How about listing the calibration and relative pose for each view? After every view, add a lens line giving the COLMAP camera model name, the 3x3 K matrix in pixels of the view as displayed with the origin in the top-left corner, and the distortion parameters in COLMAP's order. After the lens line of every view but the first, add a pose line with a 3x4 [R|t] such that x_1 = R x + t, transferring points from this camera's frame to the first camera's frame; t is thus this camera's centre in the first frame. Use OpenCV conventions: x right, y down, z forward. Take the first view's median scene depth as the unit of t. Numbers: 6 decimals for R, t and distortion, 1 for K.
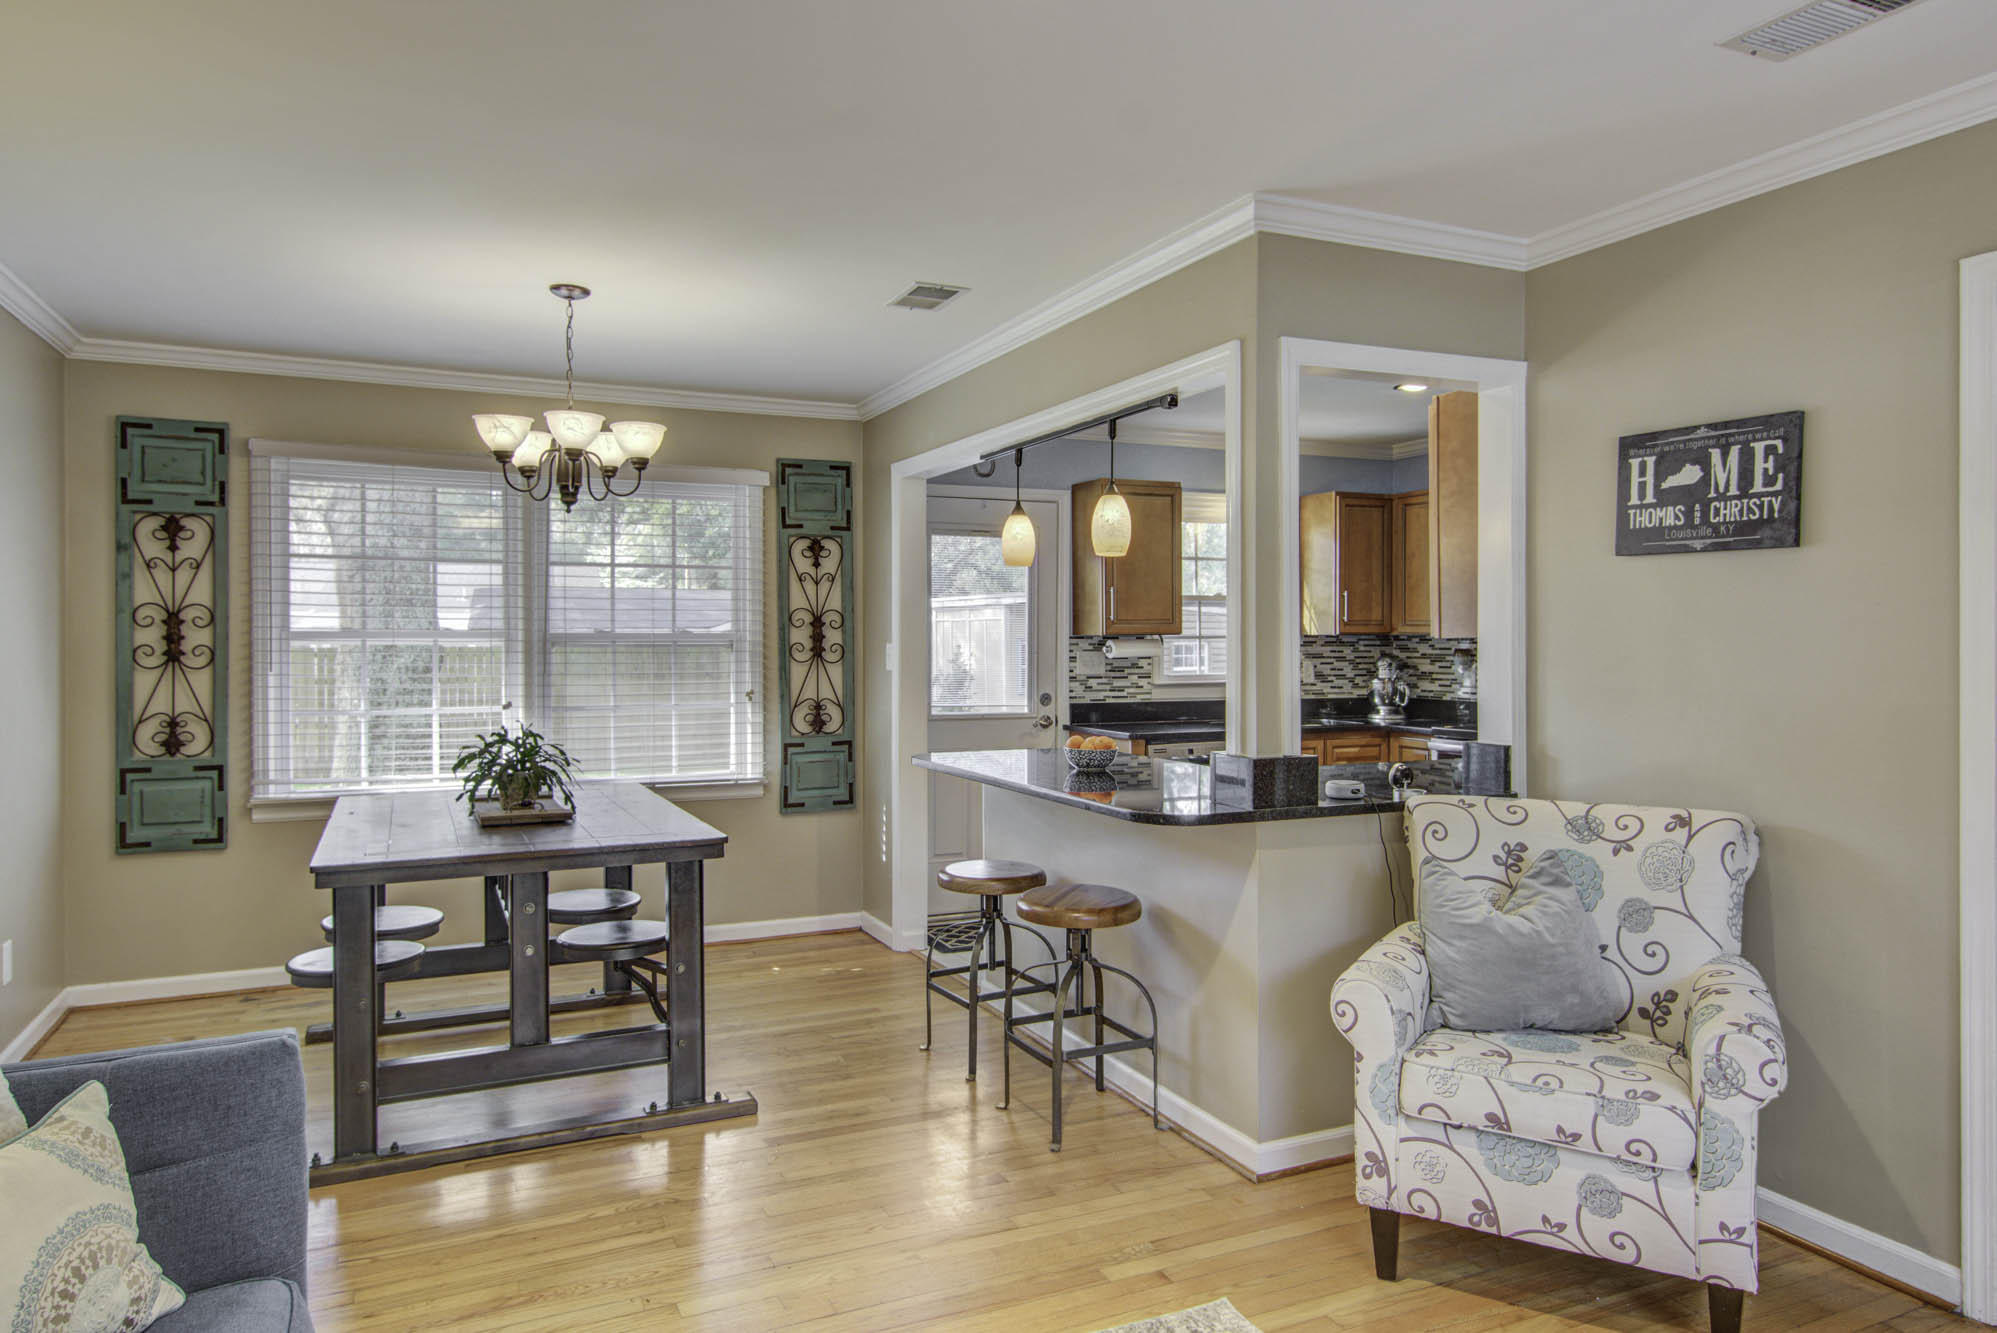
lens RADIAL K [[1186.3, 0, 992.6], [0, 1186.3, 660.1], [0, 0, 1]] dist [-0.002457, 0.002251]
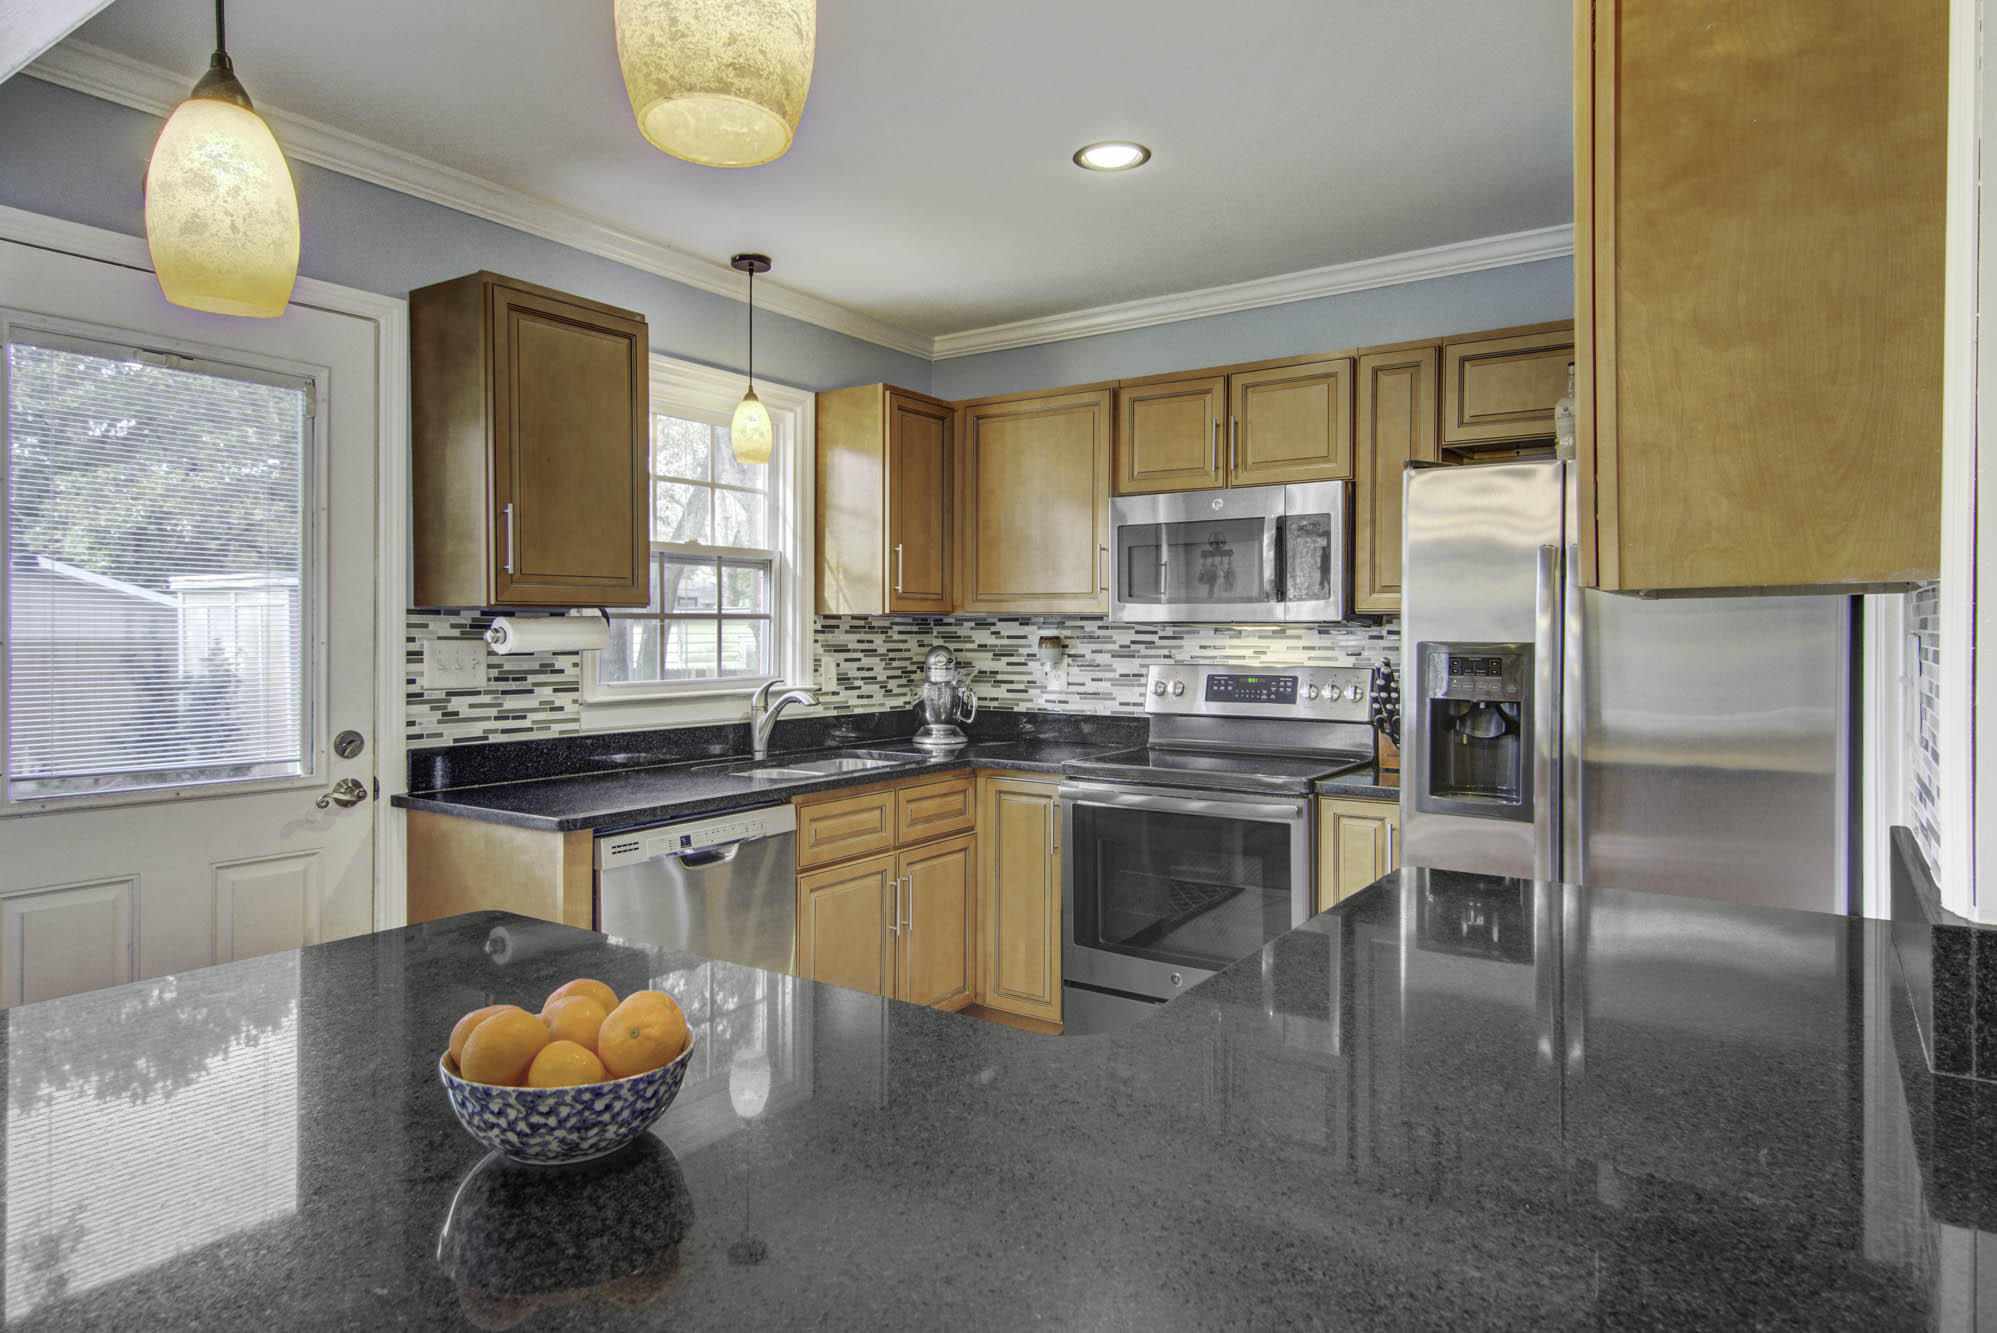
lens RADIAL K [[1186.3, 0, 1031.9], [0, 1186.3, 644.0], [0, 0, 1]] dist [-0.002457, 0.002251]
pose [[0.843649, -0.002053, 0.536891, 0.023248], [0.006940, 0.999951, -0.007081, -0.000814], [-0.536850, 0.009699, 0.843622, 0.507261]]
